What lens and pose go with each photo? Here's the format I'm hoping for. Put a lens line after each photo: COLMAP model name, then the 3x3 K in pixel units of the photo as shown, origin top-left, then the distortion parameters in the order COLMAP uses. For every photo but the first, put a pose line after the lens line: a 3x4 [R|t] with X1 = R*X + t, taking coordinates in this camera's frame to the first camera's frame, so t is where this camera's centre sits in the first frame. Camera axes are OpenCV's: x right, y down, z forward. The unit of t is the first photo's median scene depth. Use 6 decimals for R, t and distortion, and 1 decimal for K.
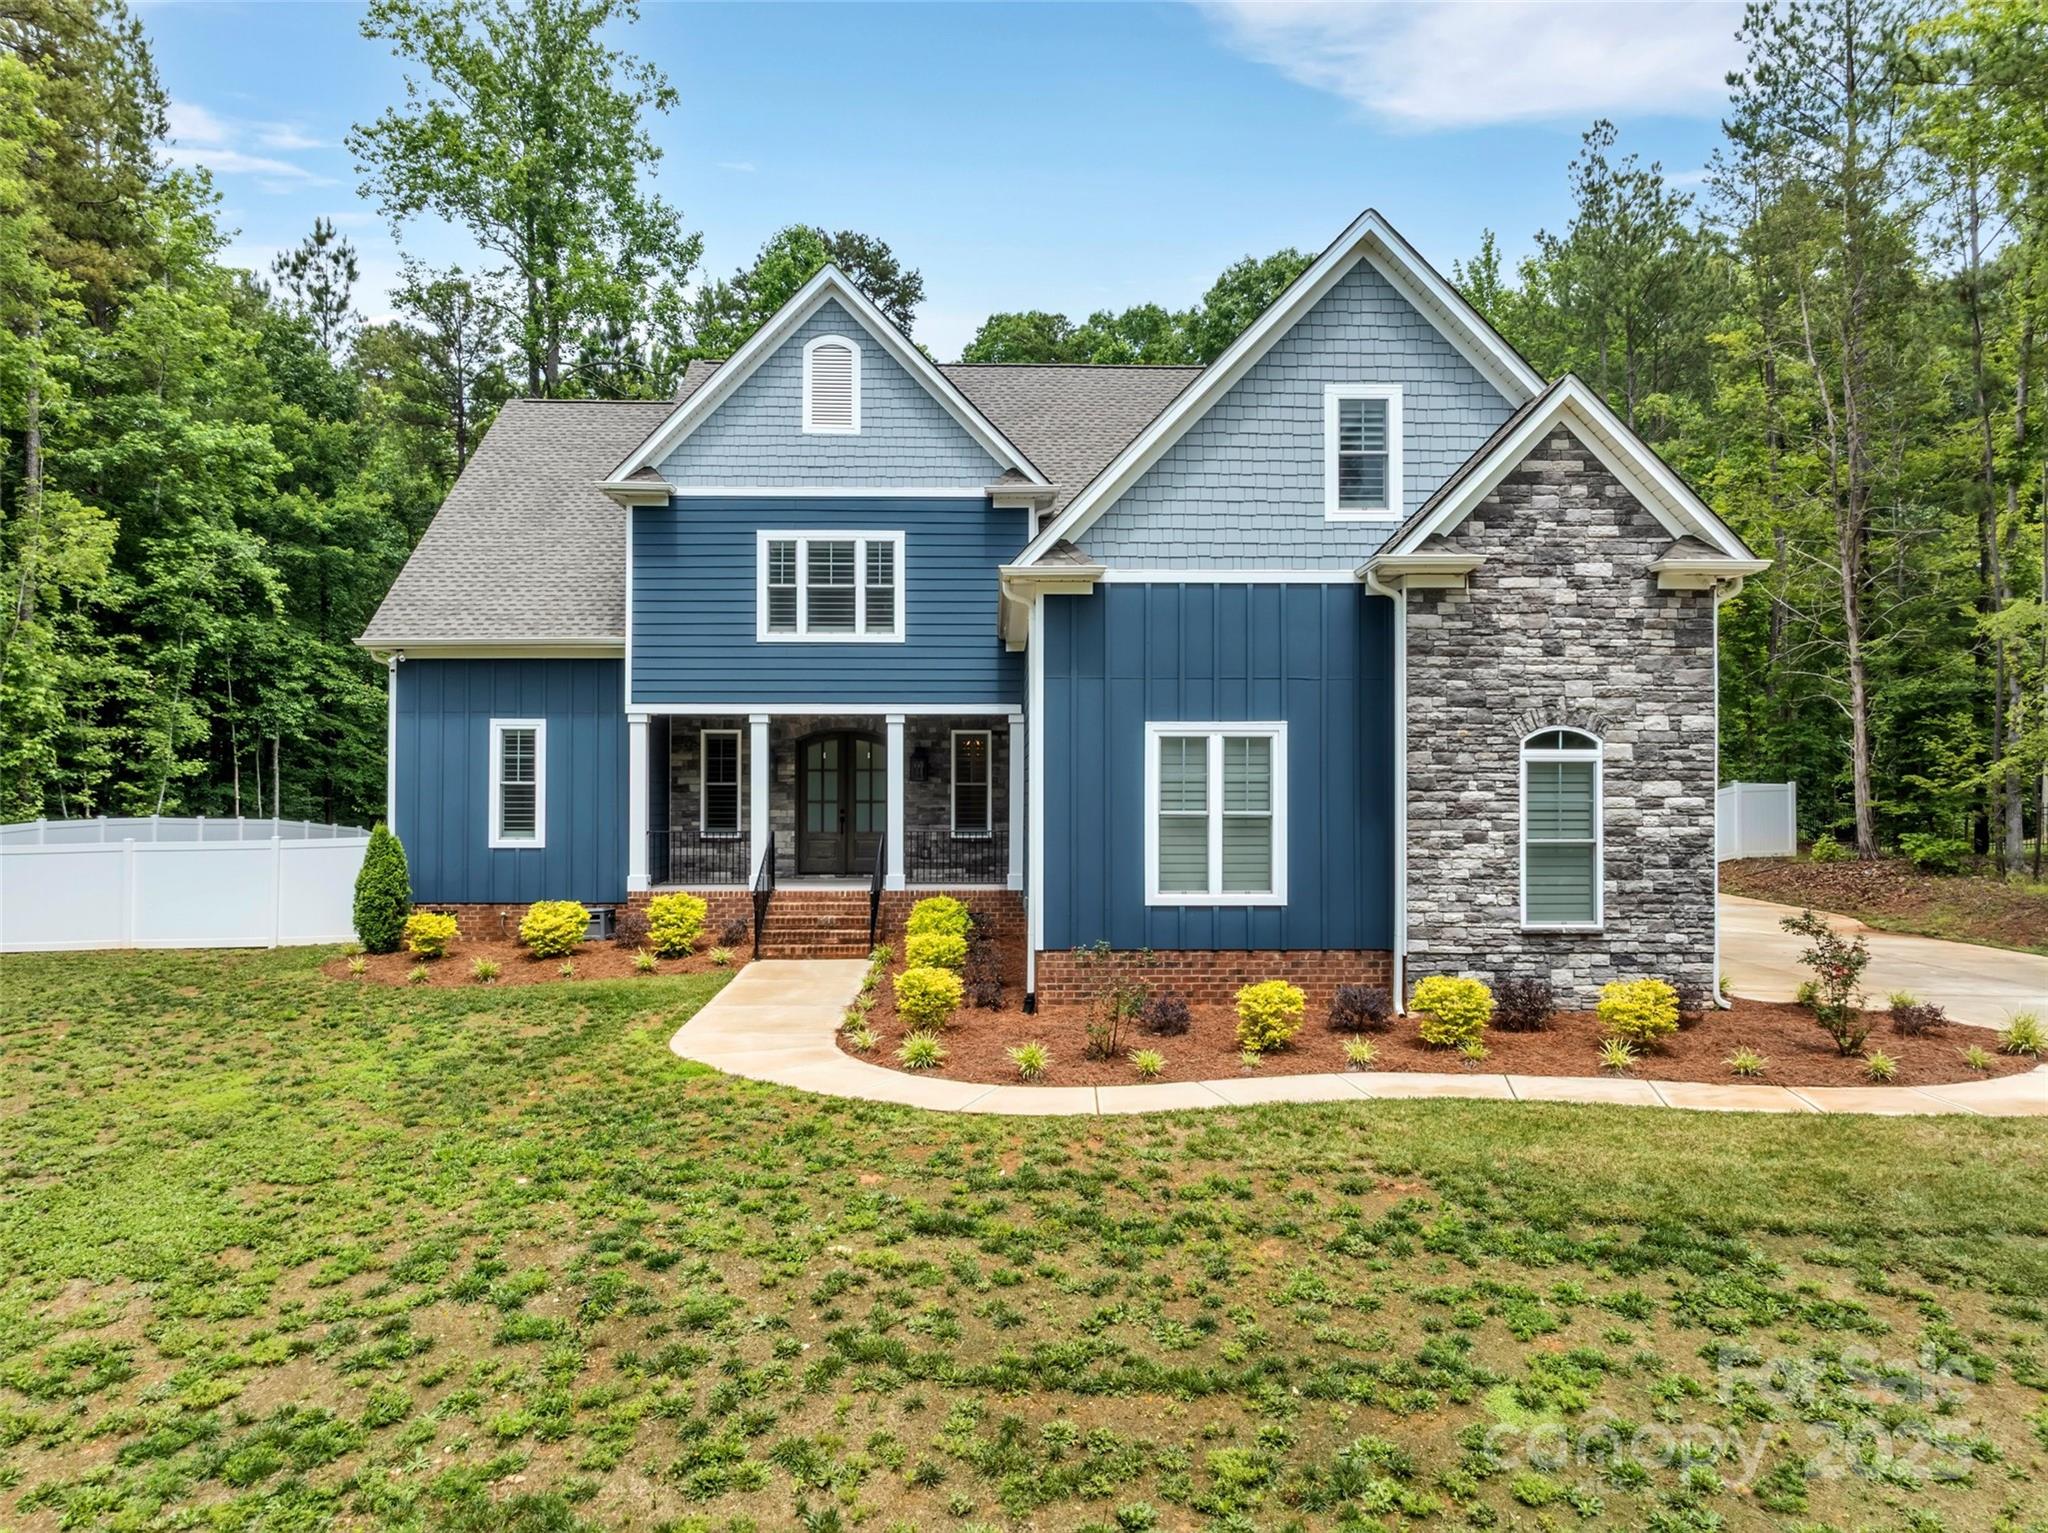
lens RADIAL K [[1427.2, 0, 1025.0], [0, 1427.2, 761.0], [0, 0, 1]] dist [-0.007448, -0.000612]
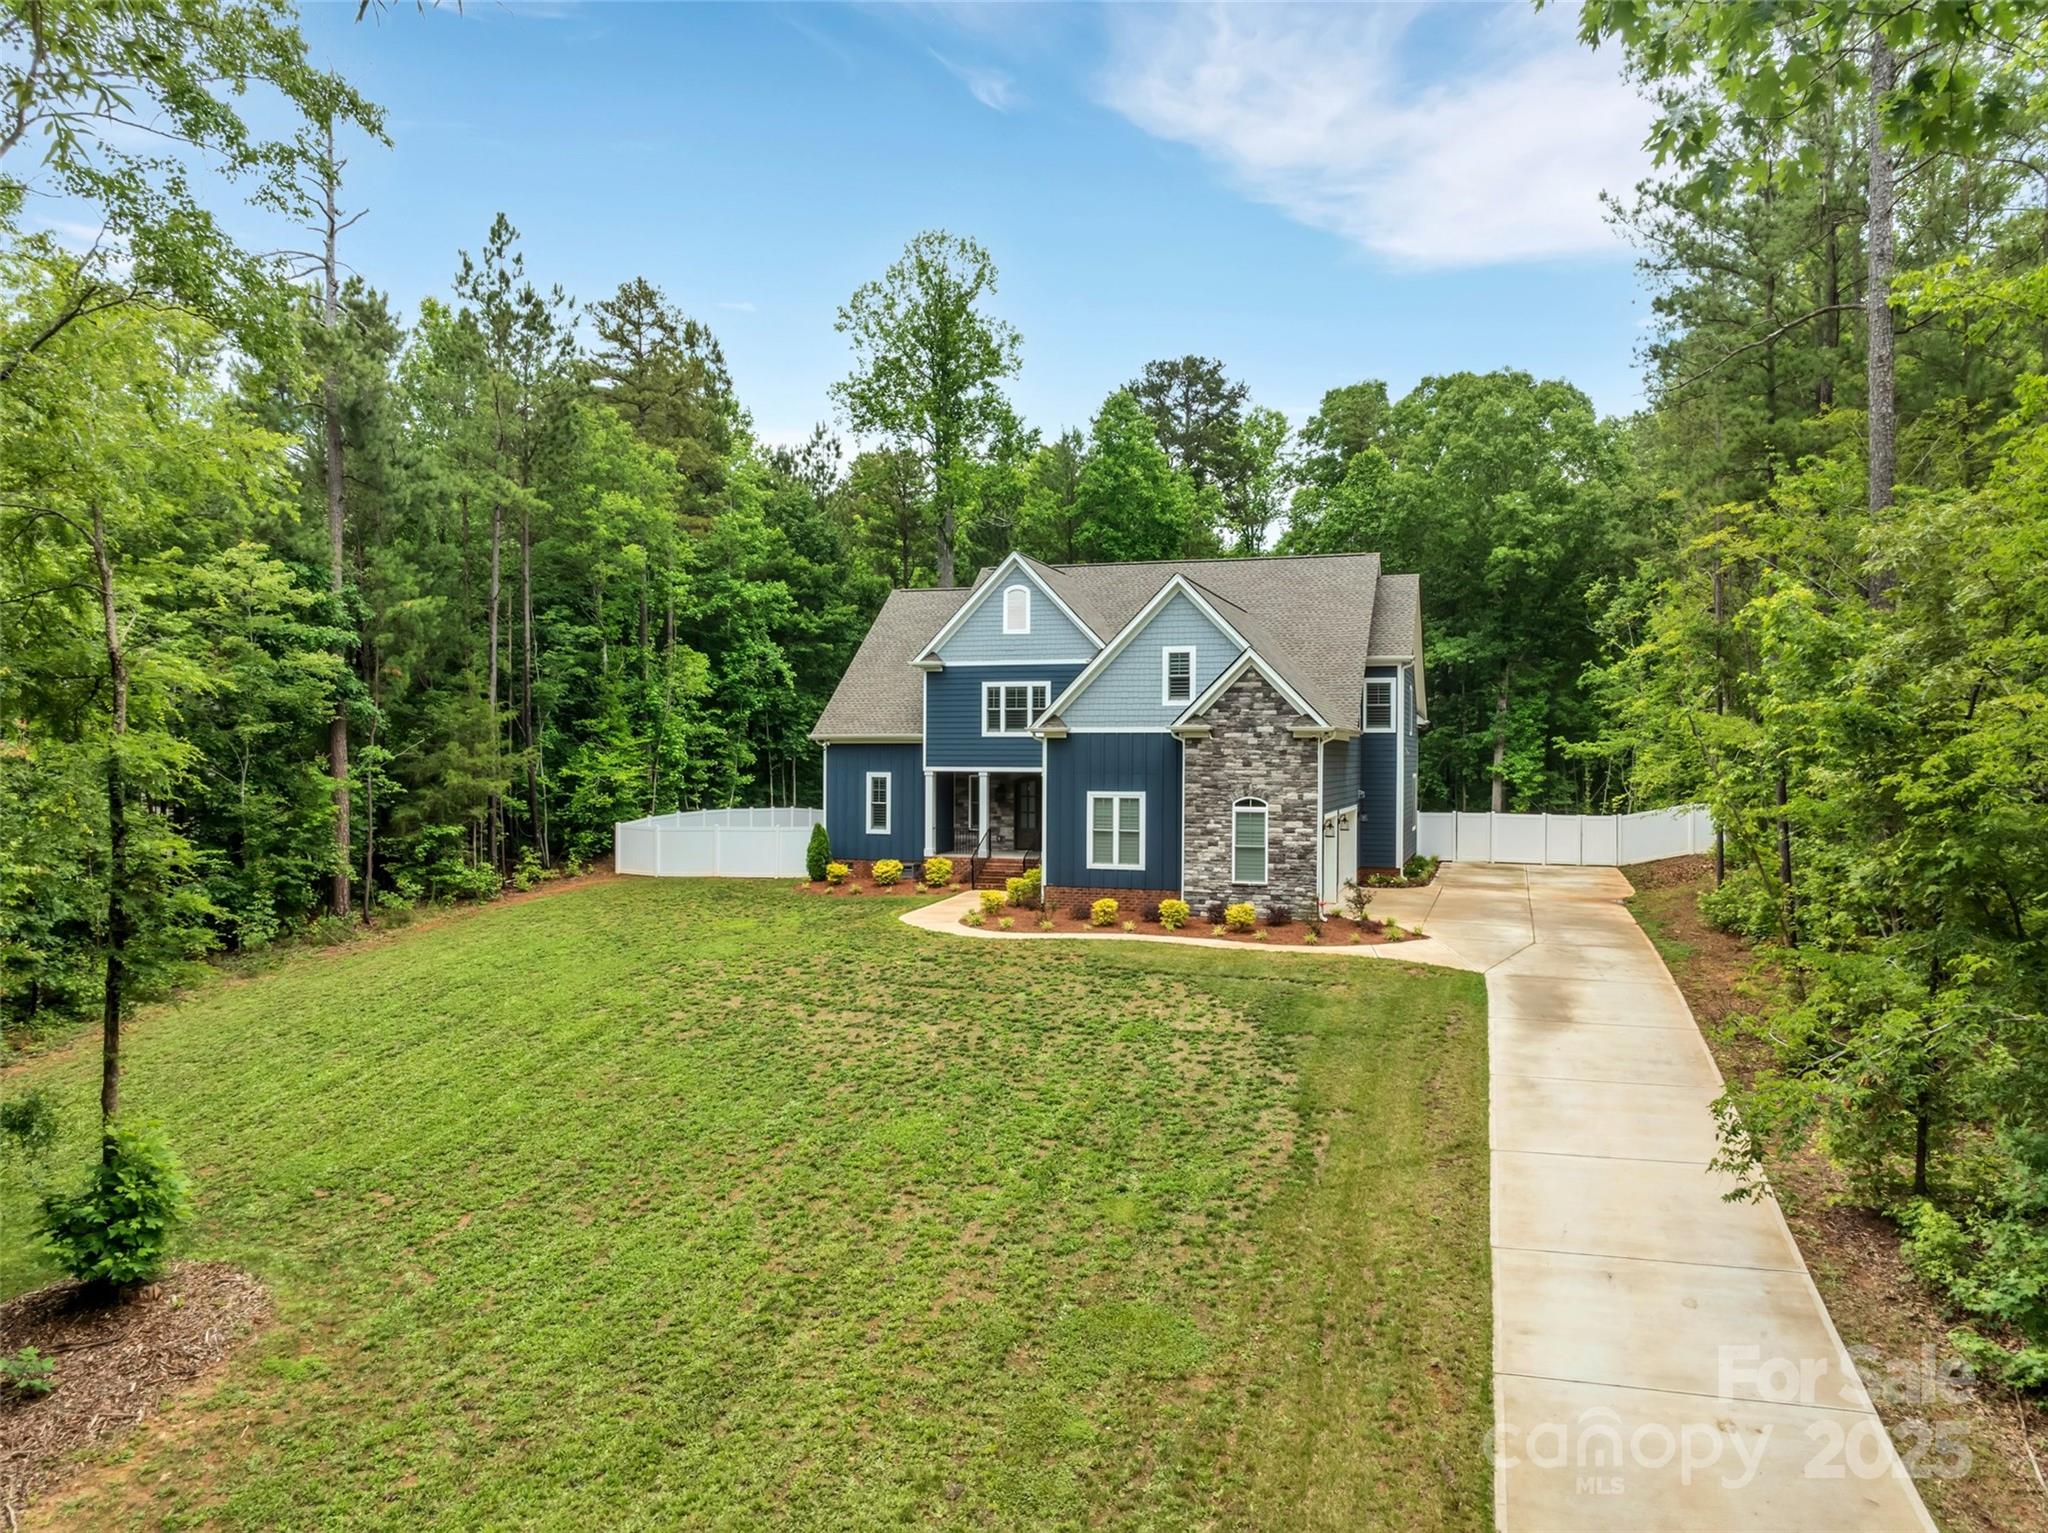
lens RADIAL K [[1427.2, 0, 1023.7], [0, 1427.2, 766.6], [0, 0, 1]] dist [-0.007448, -0.000612]
pose [[0.939629, 0.006140, -0.342140, 0.570868], [0.003124, 0.999643, 0.026520, -0.094607], [0.342180, -0.025988, 0.939275, -0.908737]]
